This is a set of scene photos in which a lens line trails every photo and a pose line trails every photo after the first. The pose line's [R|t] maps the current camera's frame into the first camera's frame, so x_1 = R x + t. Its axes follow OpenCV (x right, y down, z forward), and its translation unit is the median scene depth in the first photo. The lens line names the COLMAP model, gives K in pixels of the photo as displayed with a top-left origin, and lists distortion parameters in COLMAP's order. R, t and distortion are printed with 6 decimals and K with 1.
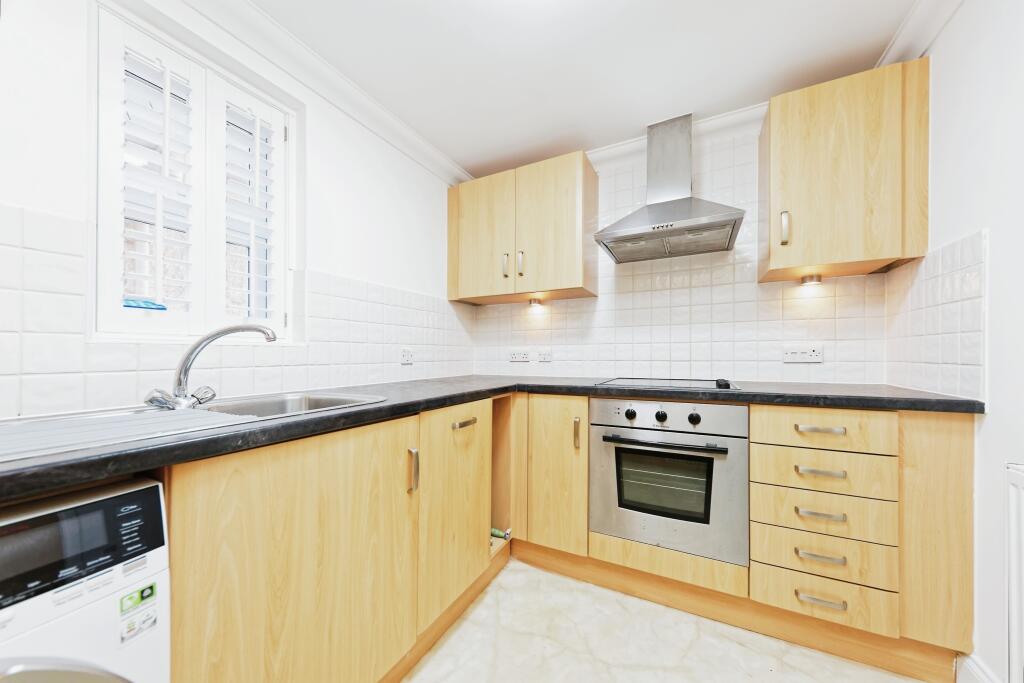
lens RADIAL K [[350.8, 0, 512.1], [0, 350.8, 352.3], [0, 0, 1]] dist [0.001965, 0.000078]
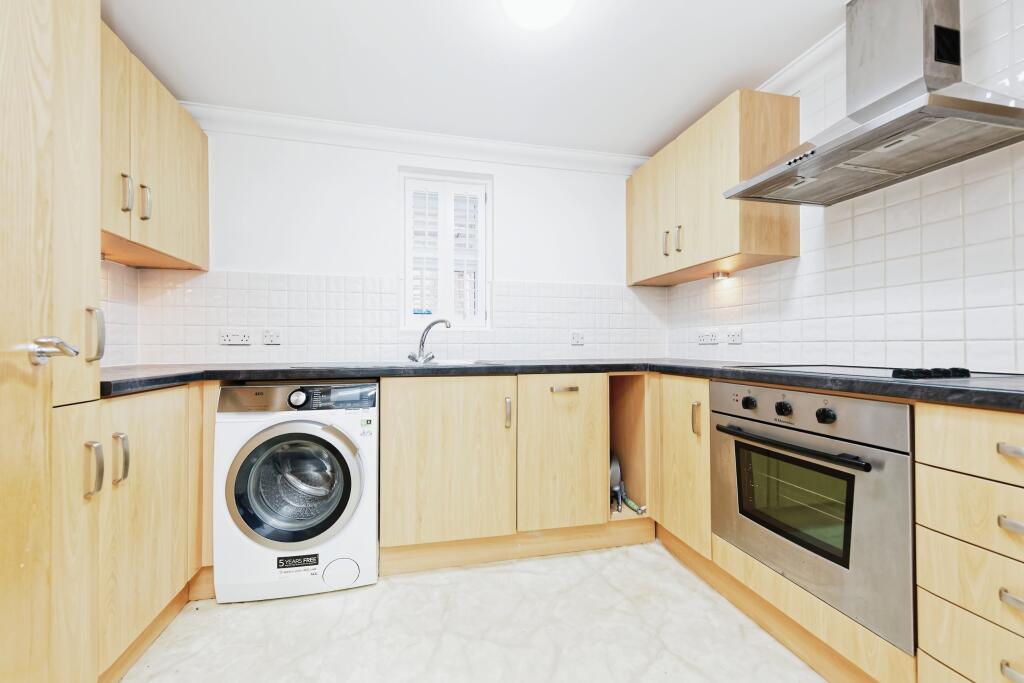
lens RADIAL K [[365.1, 0, 491.7], [0, 365.1, 341.8], [0, 0, 1]] dist [-0.001503, -0.000273]
pose [[0.626972, -0.005793, -0.779020, 0.608563], [0.004962, 0.999982, -0.003443, 0.032554], [0.779026, -0.001706, 0.626989, -0.007045]]
